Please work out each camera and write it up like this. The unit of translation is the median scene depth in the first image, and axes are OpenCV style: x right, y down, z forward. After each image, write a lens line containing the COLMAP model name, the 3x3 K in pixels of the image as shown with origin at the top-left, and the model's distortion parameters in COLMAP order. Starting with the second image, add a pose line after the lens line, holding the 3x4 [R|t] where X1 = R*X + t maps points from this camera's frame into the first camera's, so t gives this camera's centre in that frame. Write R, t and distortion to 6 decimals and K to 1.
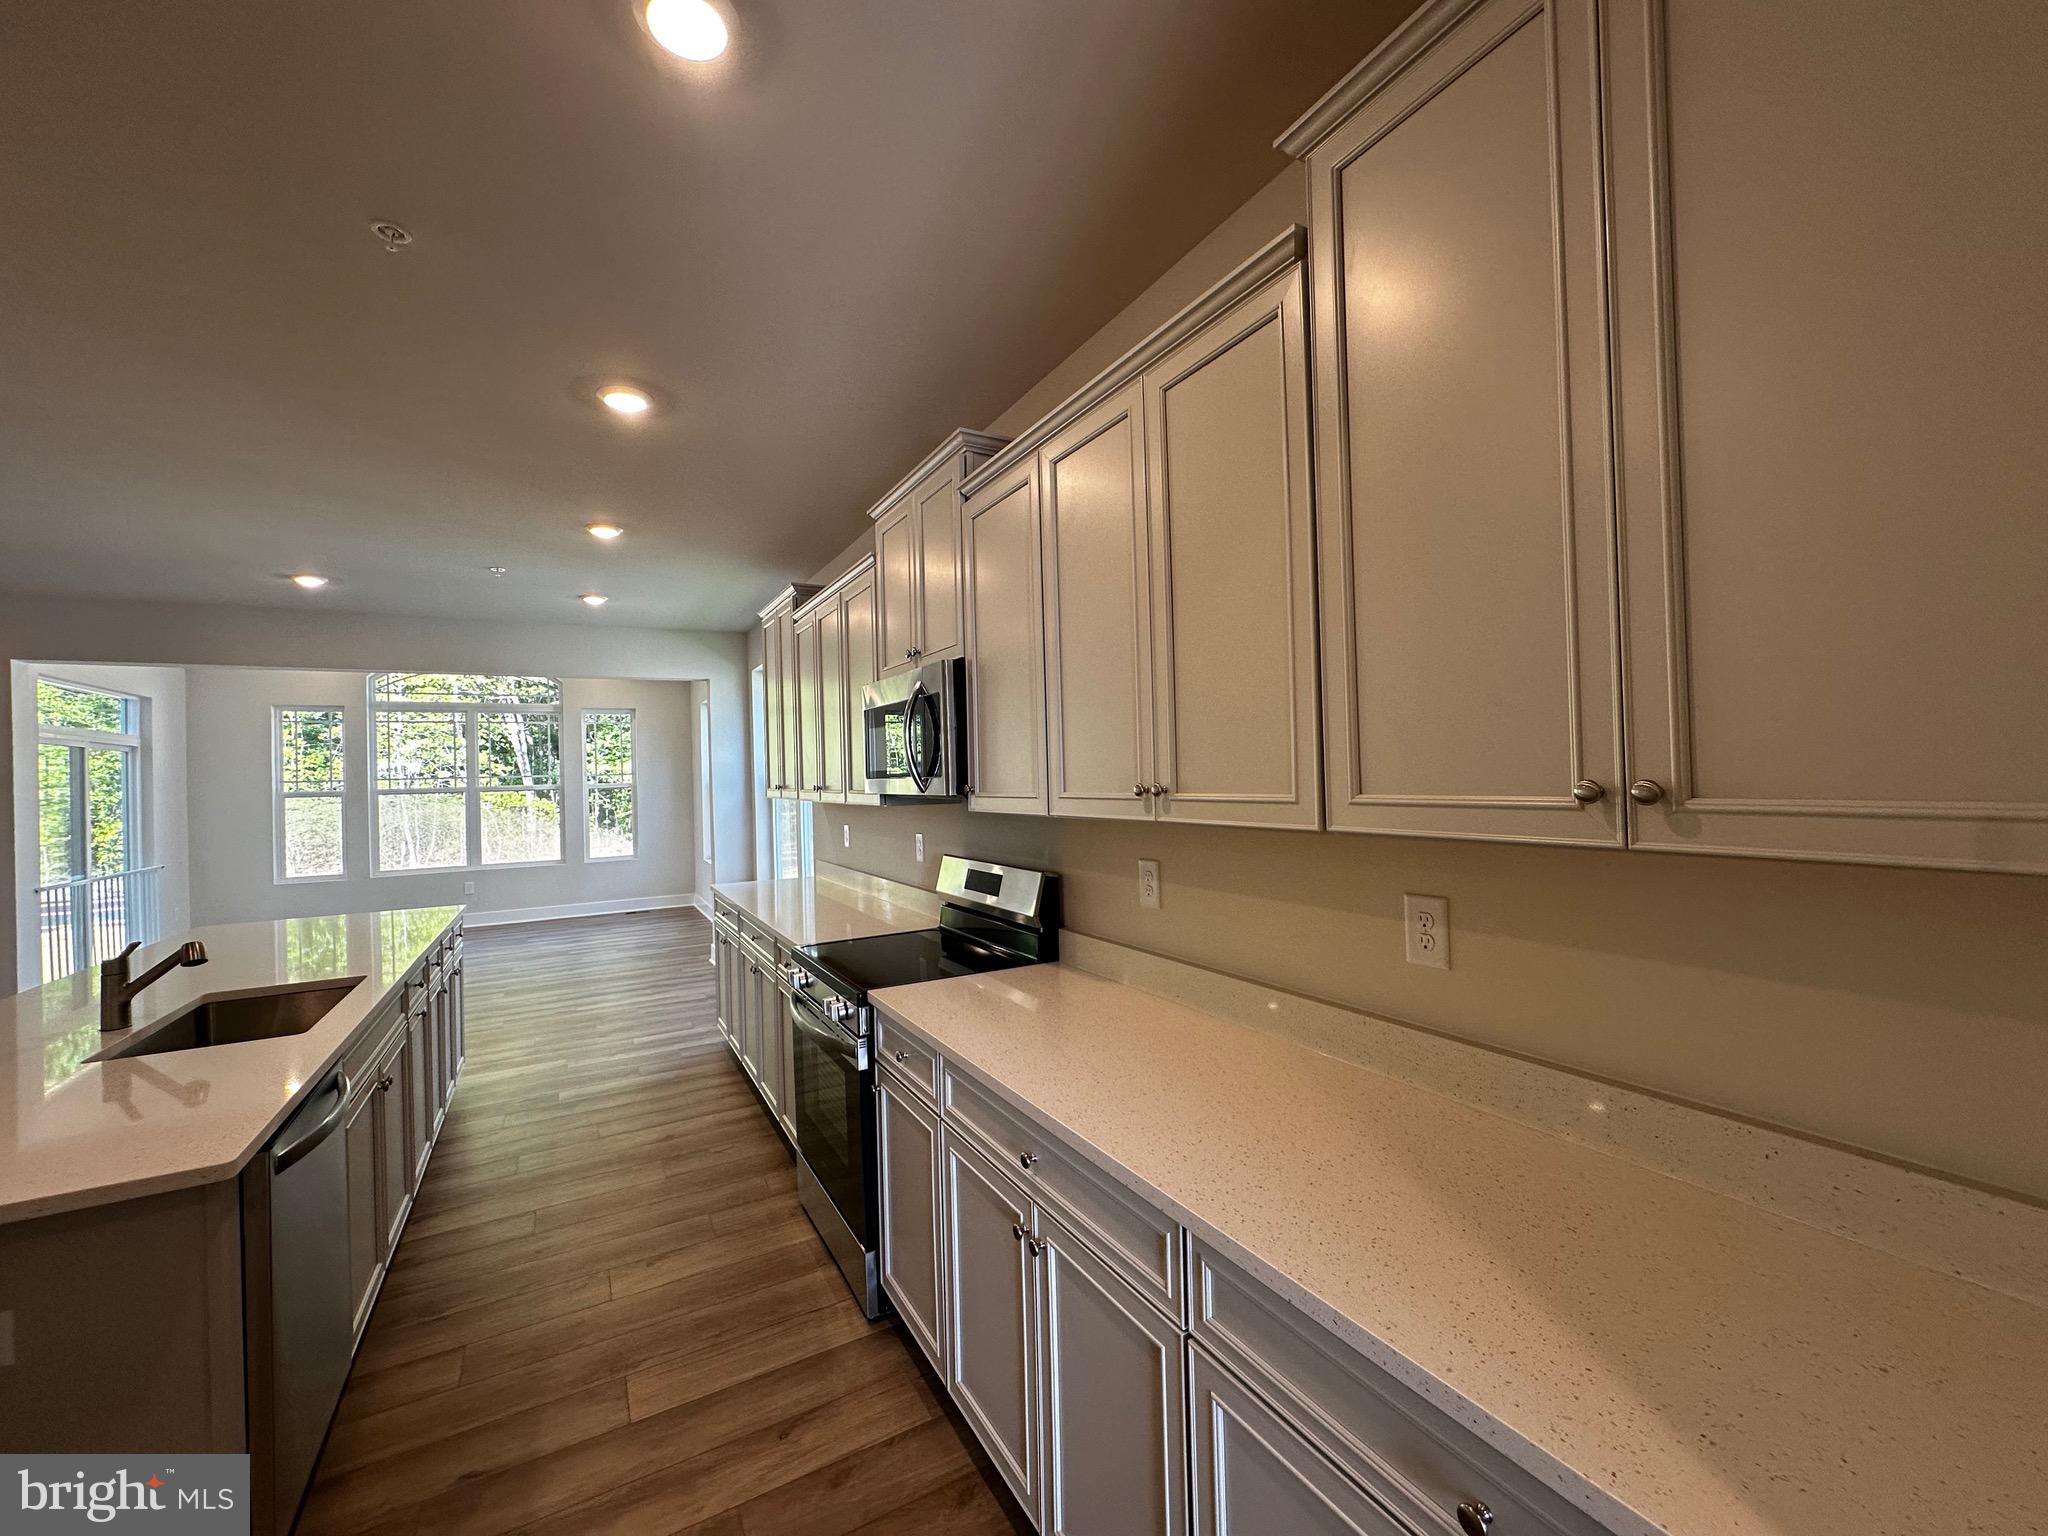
lens RADIAL K [[819.8, 0, 1023.7], [0, 819.8, 766.3], [0, 0, 1]] dist [-0.005169, 0.000944]
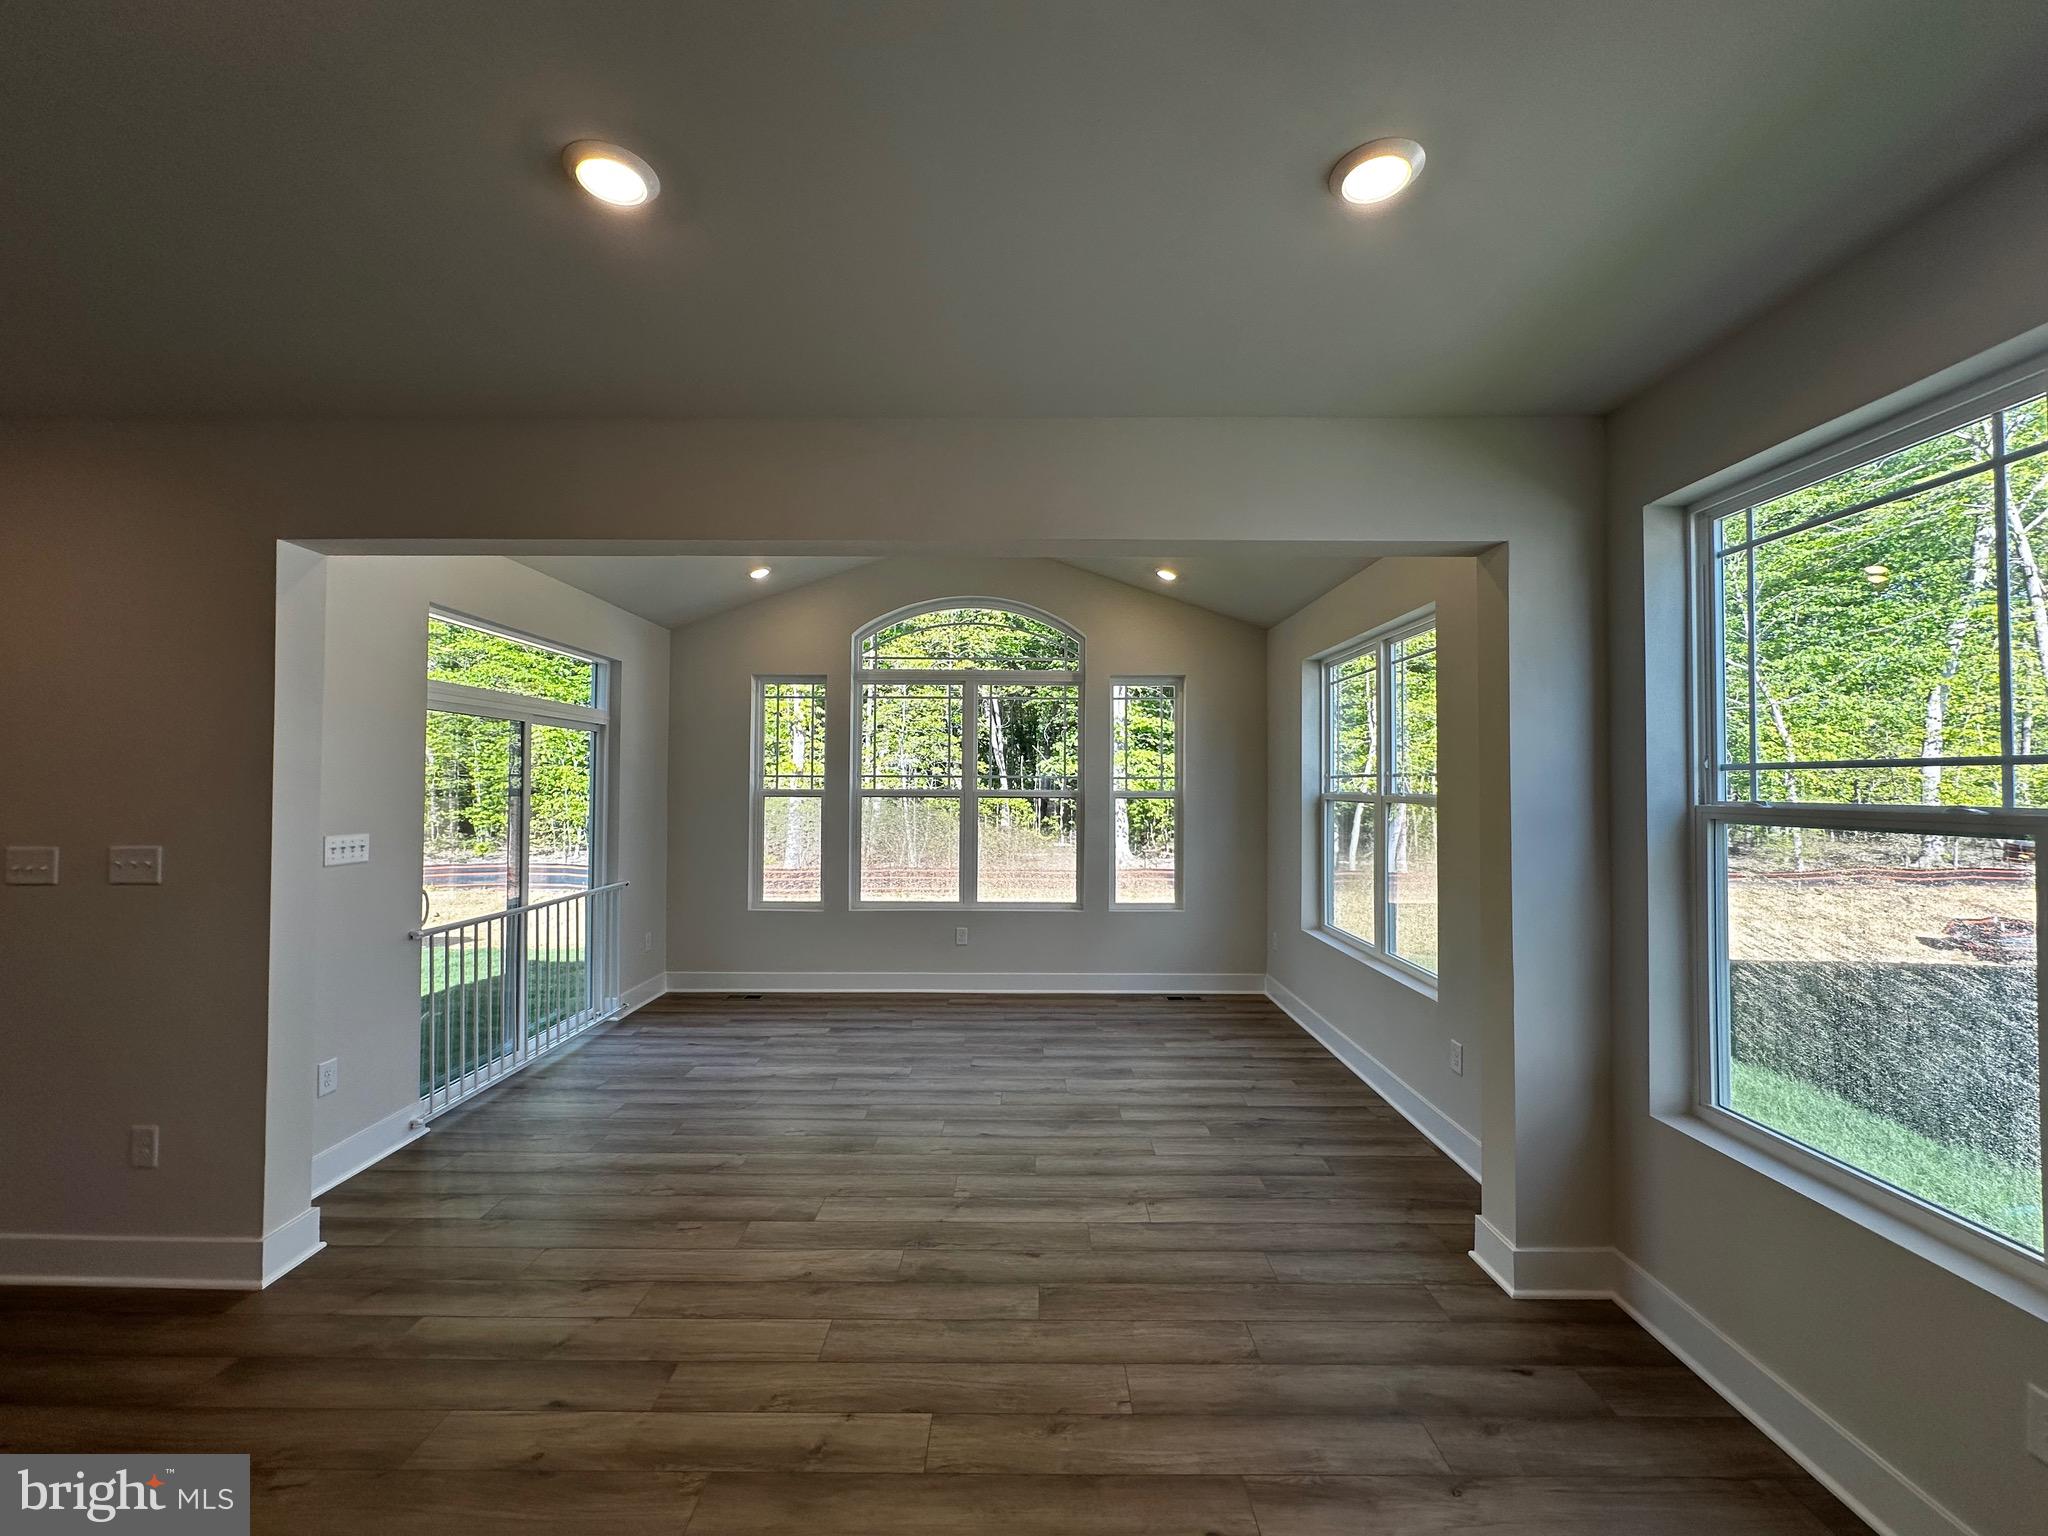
lens RADIAL K [[819.8, 0, 1024.5], [0, 819.8, 767.8], [0, 0, 1]] dist [-0.005169, 0.000944]
pose [[0.872039, 0.023042, -0.488894, -0.794720], [-0.025060, 0.999683, 0.002415, 0.008771], [0.488794, 0.010146, 0.872340, 1.125106]]
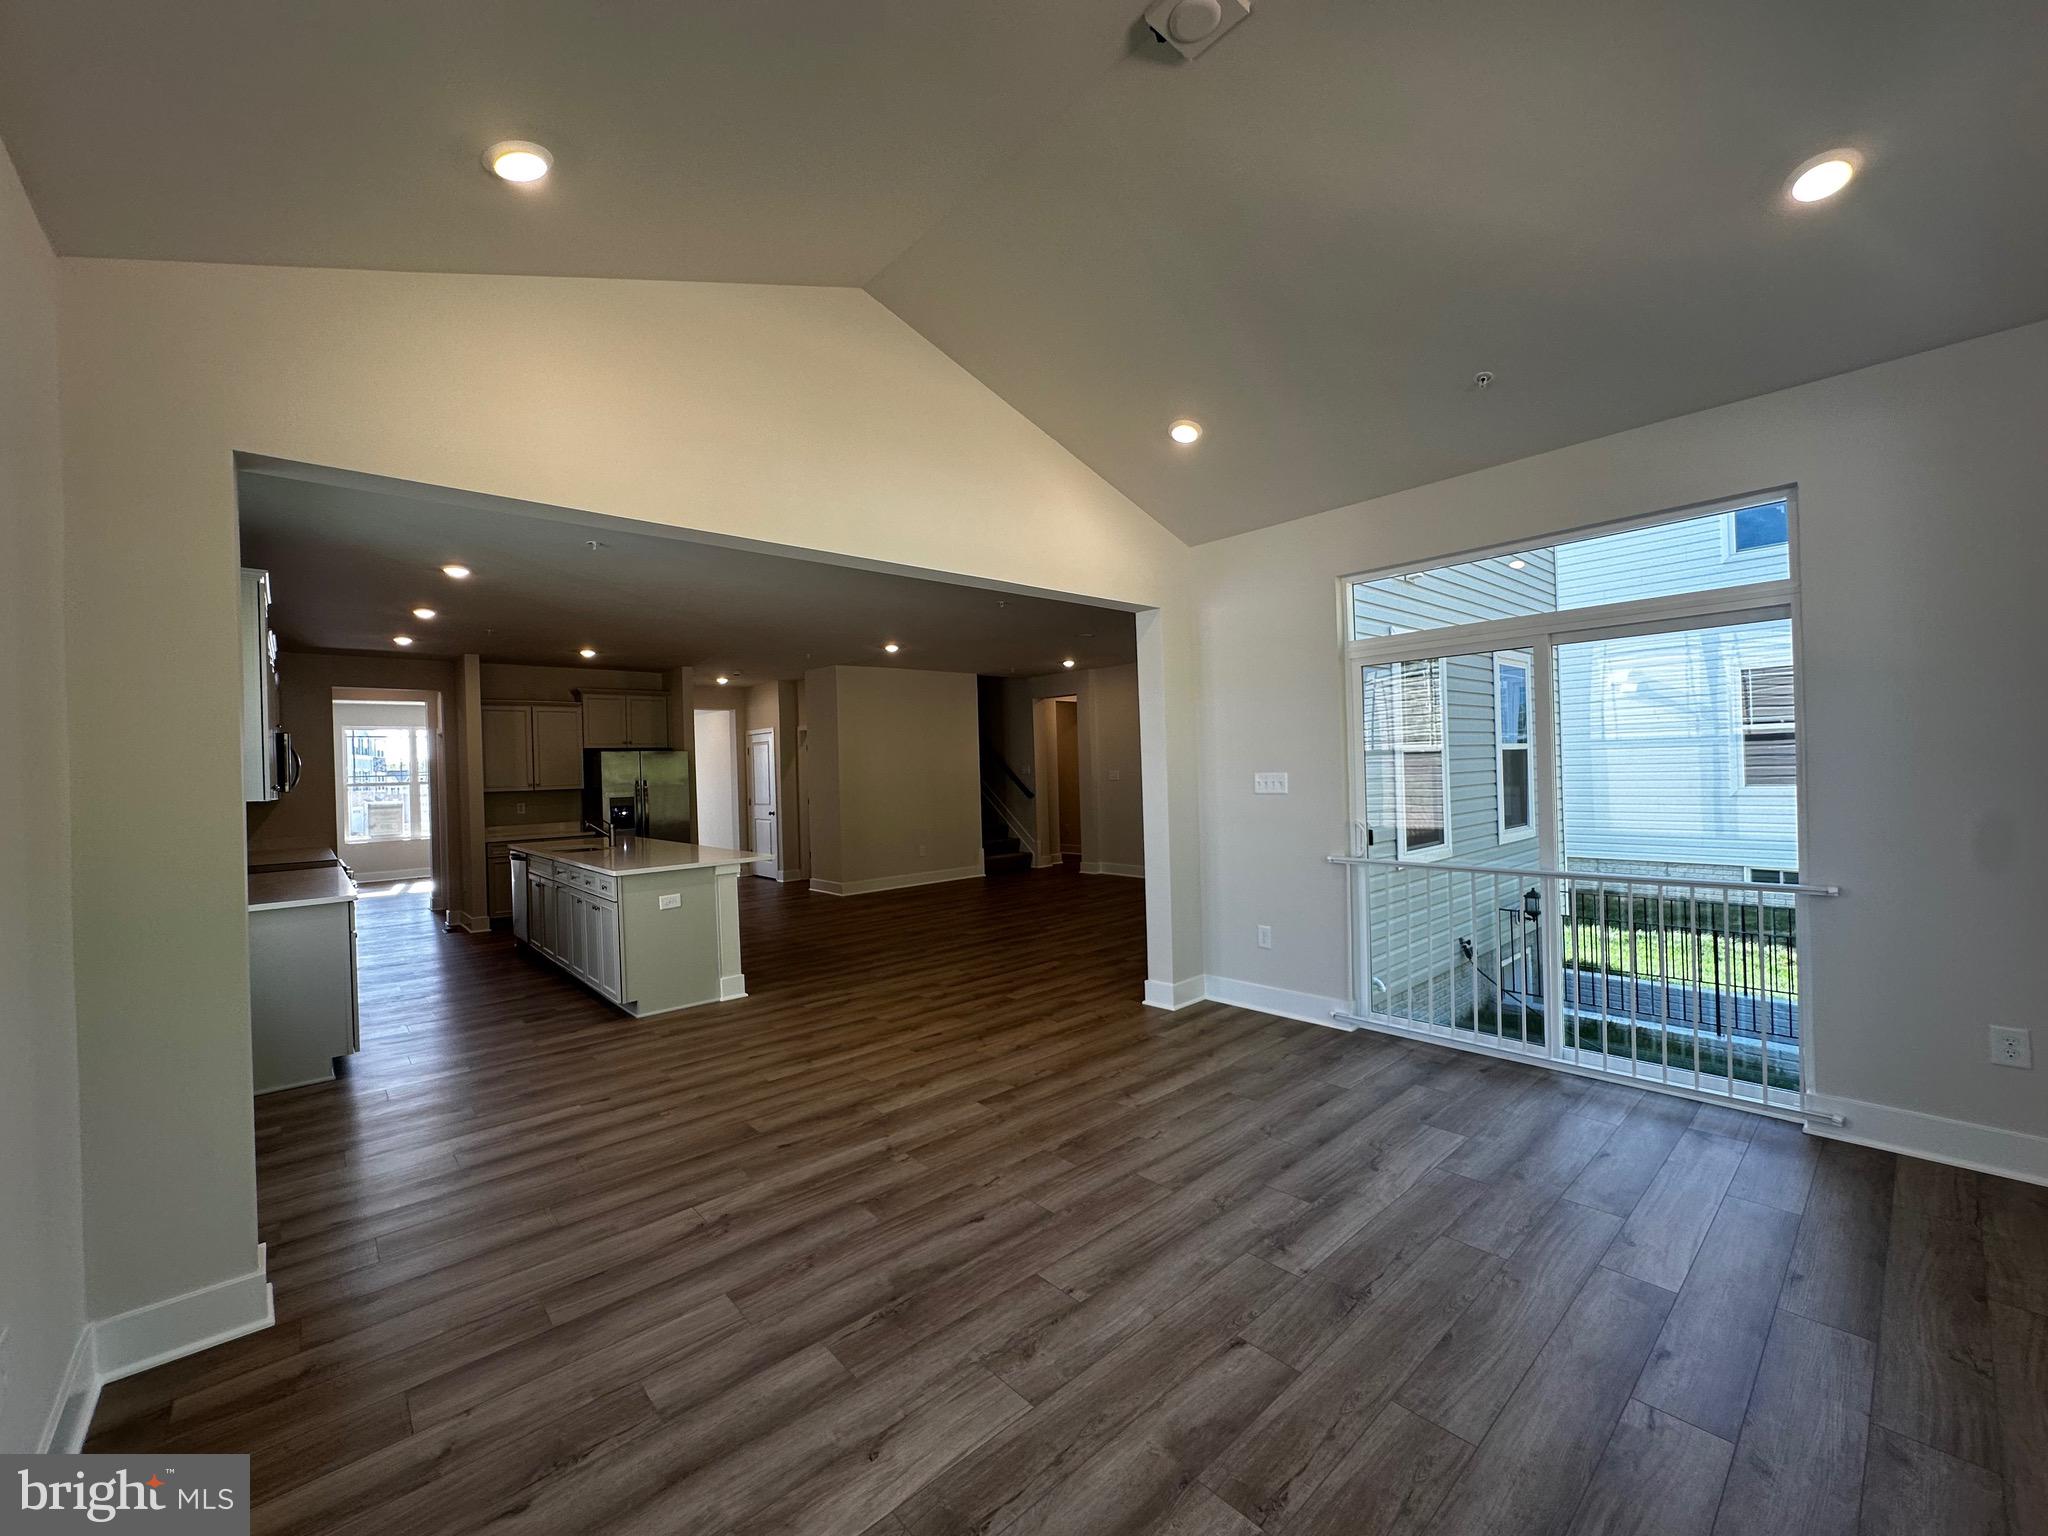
lens RADIAL K [[819.8, 0, 1025.6], [0, 819.8, 769.1], [0, 0, 1]] dist [-0.005169, 0.000944]
pose [[-0.973028, 0.061673, -0.222289, -1.269053], [0.063576, 0.997976, -0.001405, 0.081278], [0.221752, -0.015499, -0.974980, 2.858002]]
